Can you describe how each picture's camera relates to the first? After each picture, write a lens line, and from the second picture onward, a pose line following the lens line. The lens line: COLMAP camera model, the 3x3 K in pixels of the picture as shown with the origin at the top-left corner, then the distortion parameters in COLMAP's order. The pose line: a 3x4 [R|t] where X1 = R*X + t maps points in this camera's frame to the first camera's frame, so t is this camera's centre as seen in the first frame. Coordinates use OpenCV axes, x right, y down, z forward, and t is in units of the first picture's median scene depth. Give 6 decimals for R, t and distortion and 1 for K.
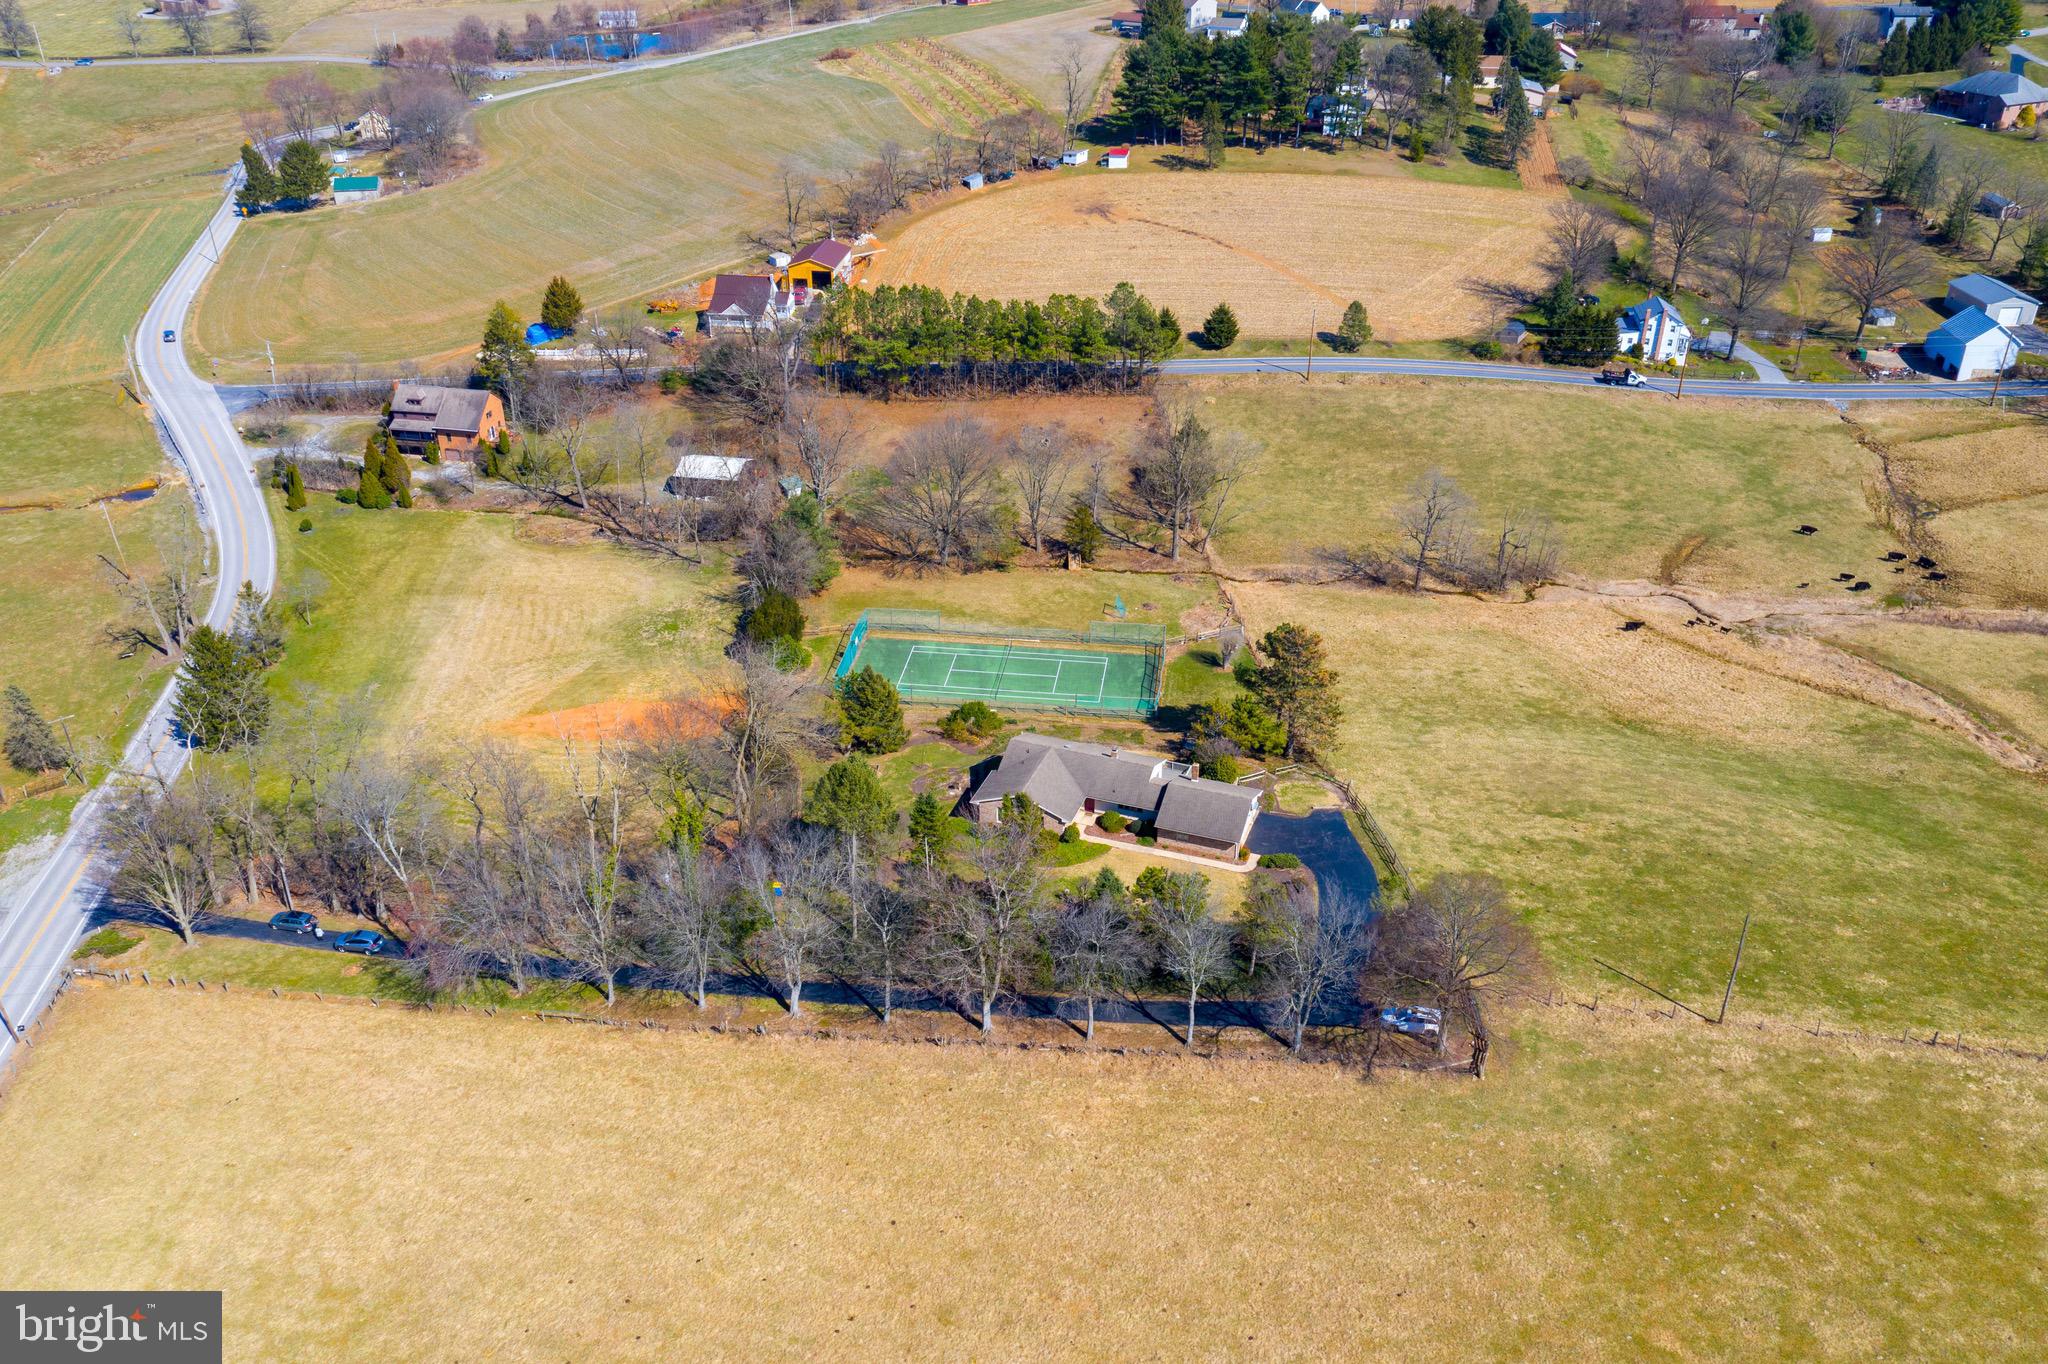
lens RADIAL K [[1627.5, 0, 1021.2], [0, 1627.5, 694.4], [0, 0, 1]] dist [-0.001893, 0.022148]
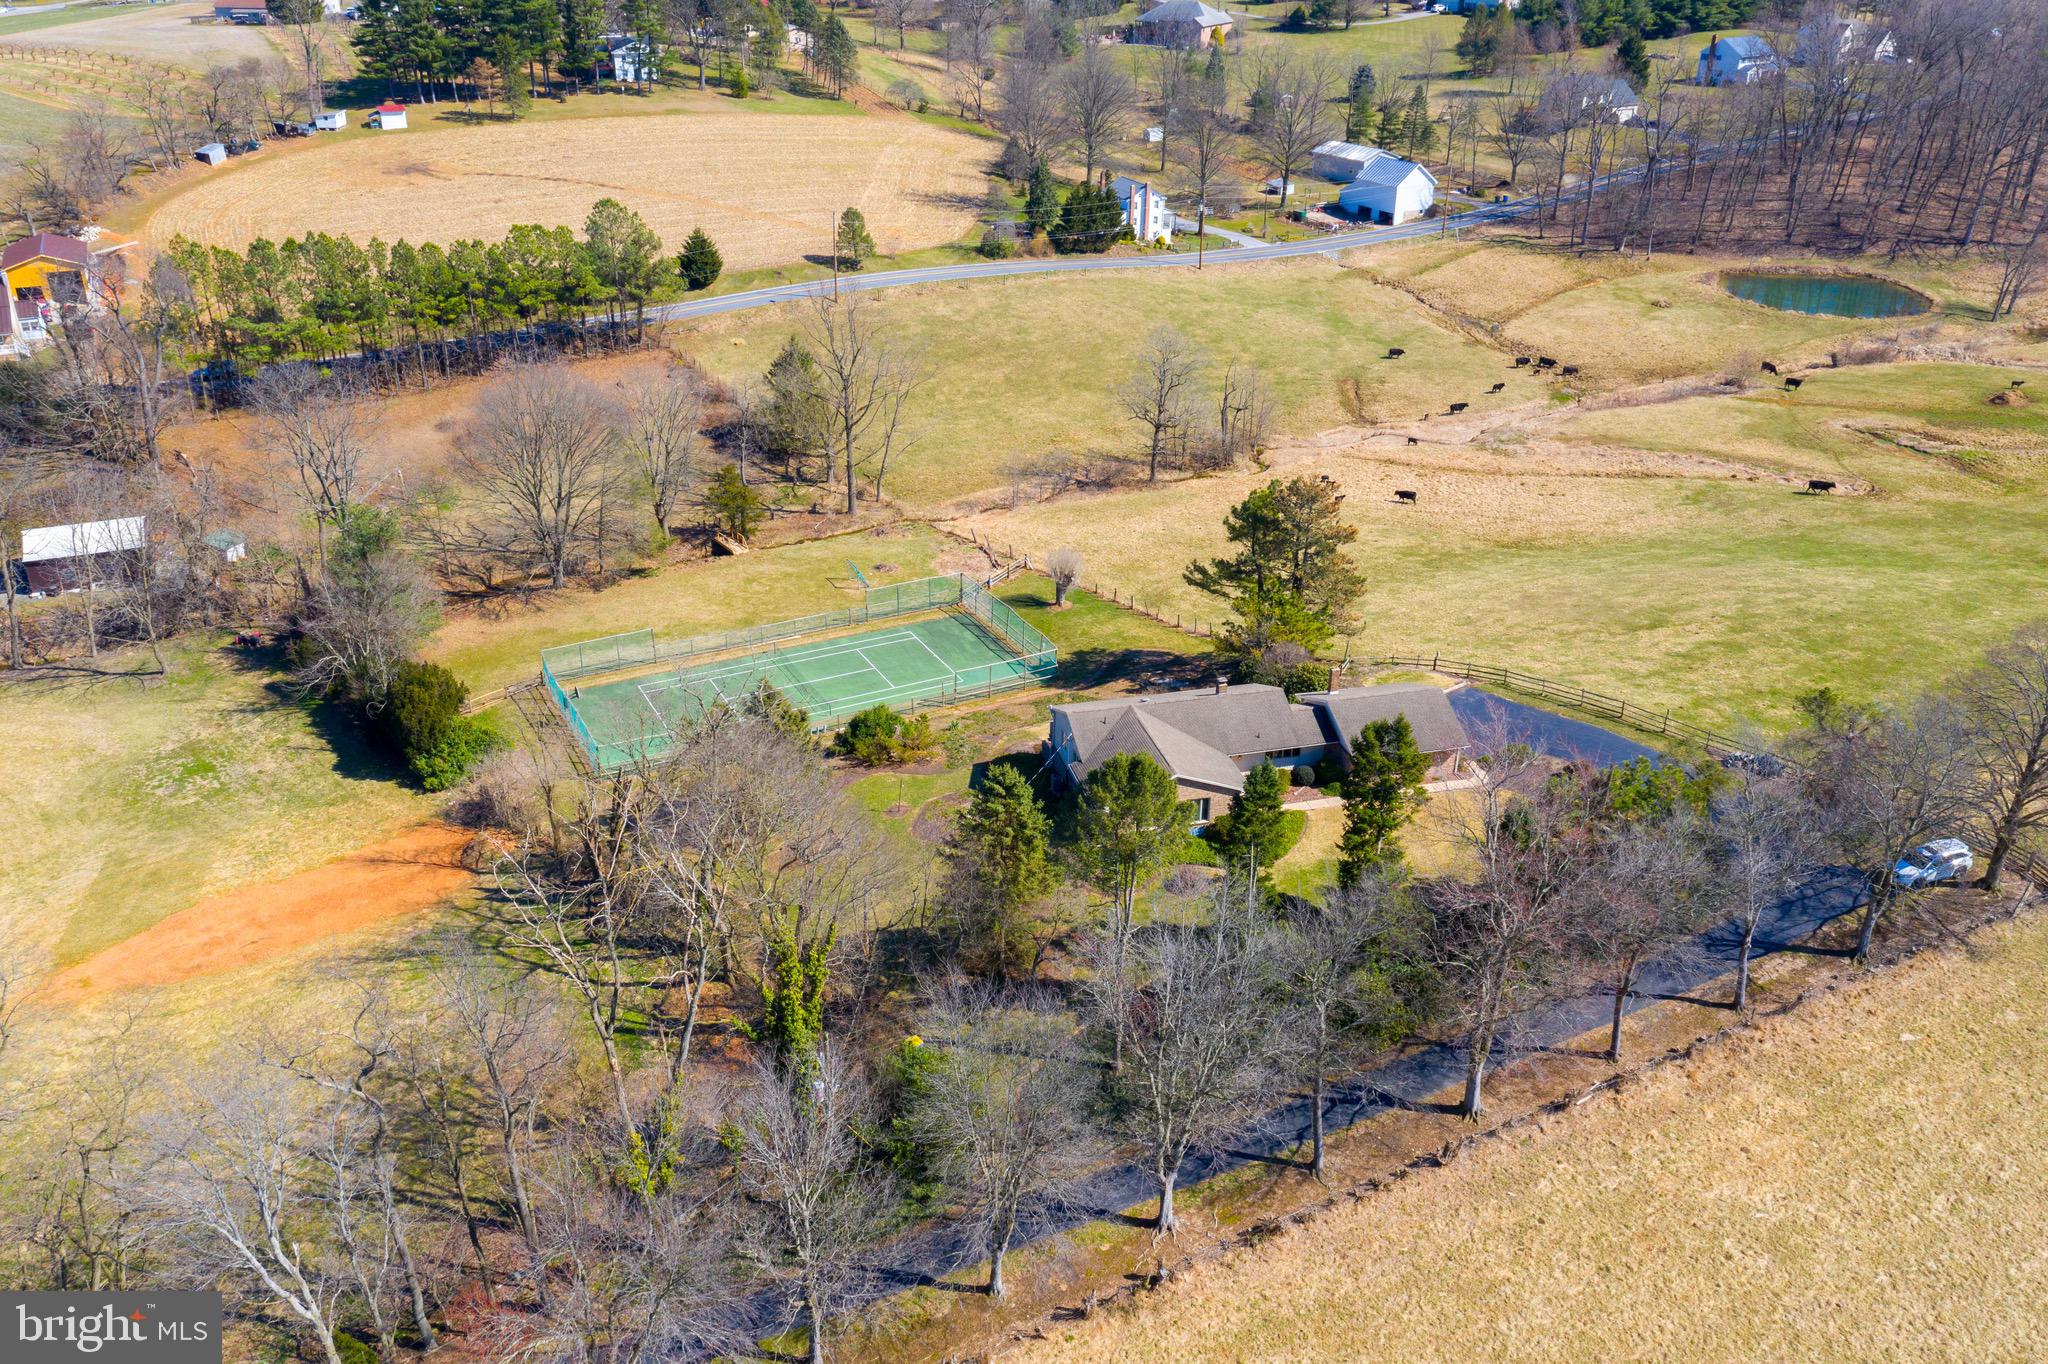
lens RADIAL K [[1627.5, 0, 1021.2], [0, 1627.5, 694.4], [0, 0, 1]] dist [-0.001893, 0.022148]
pose [[0.821401, -0.249124, 0.513067, -0.244504], [0.274809, 0.961127, 0.026724, -0.001275], [-0.499781, 0.119044, 0.857932, 0.317116]]
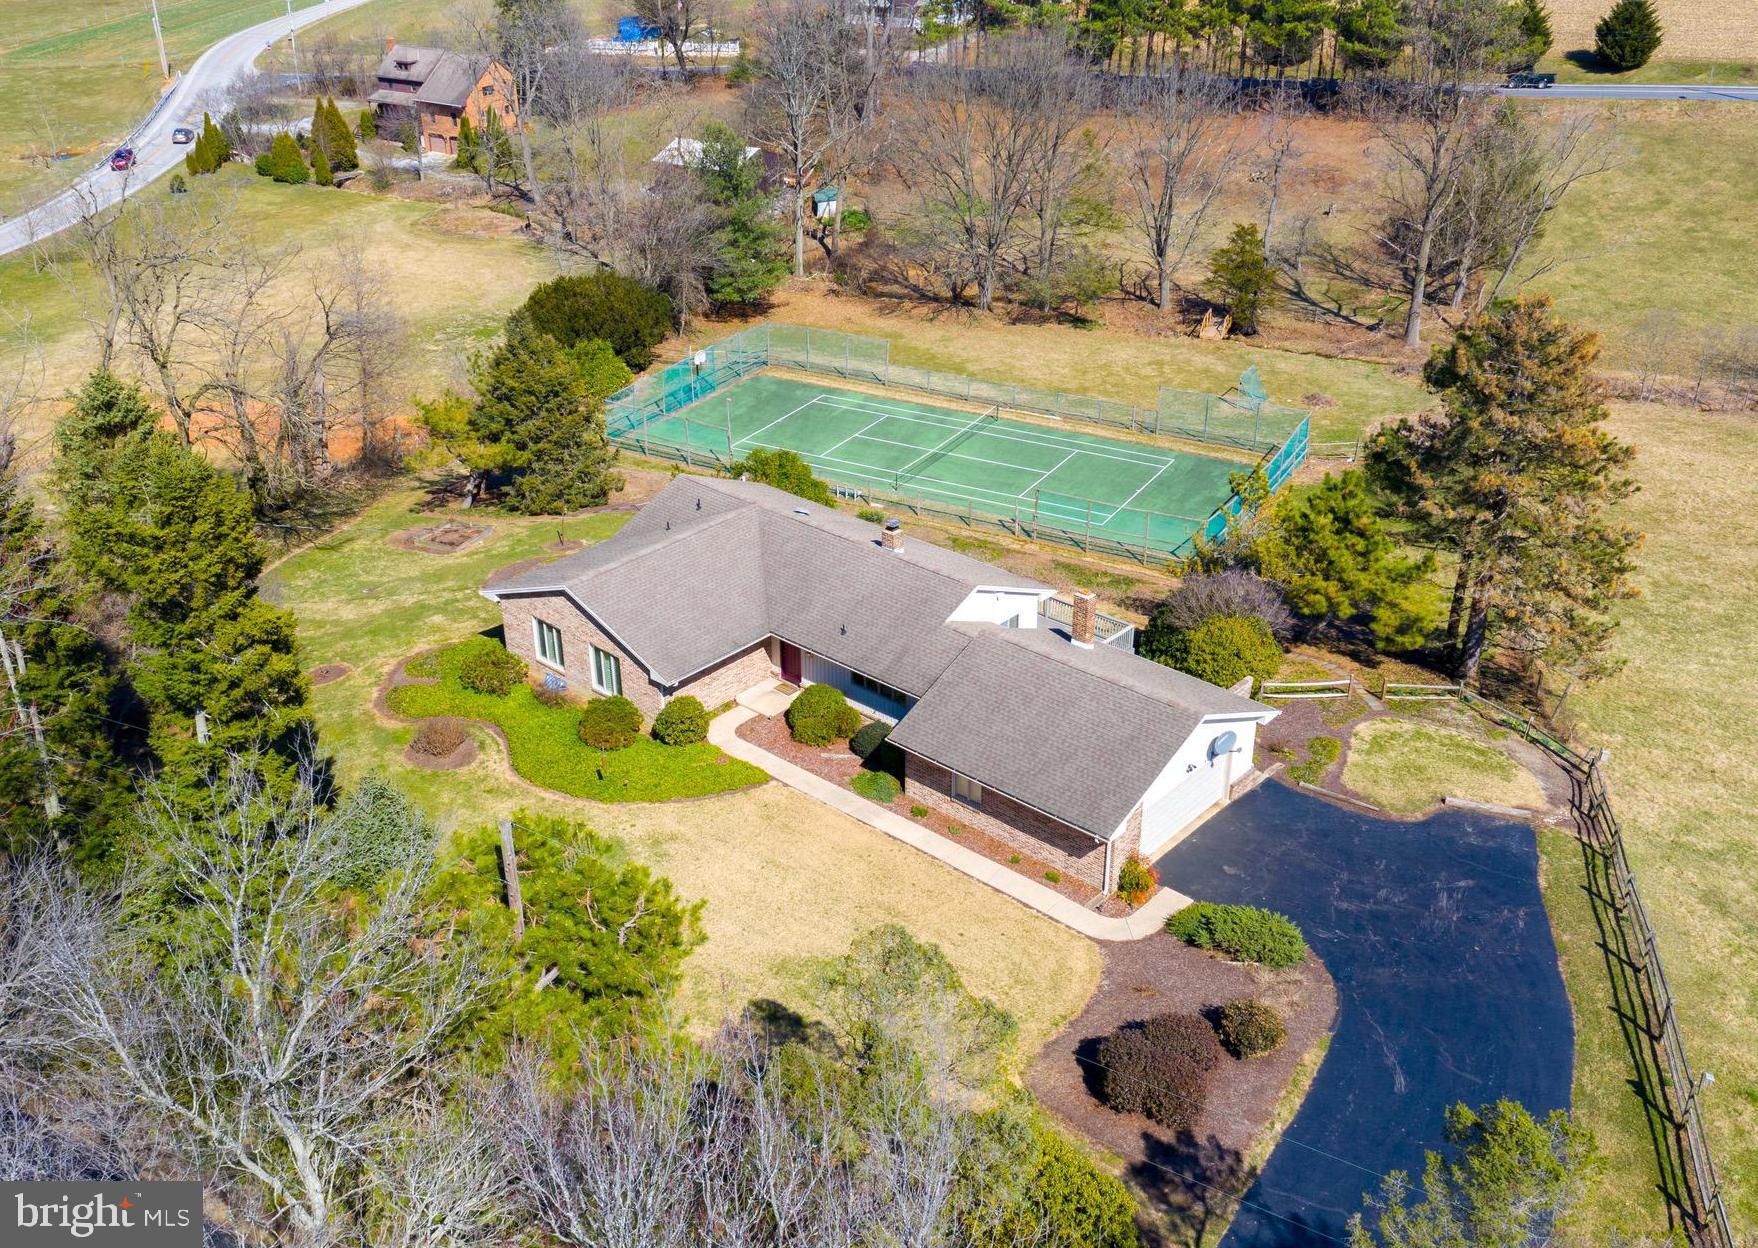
lens RADIAL K [[1625.4, 0, 864.9], [0, 1625.4, 632.8], [0, 0, 1]] dist [-0.000484, 0.014695]
pose [[0.926683, 0.168690, -0.335859, 0.120324], [-0.180906, 0.983487, -0.005176, 0.040899], [0.329440, 0.065556, 0.941898, 0.452336]]
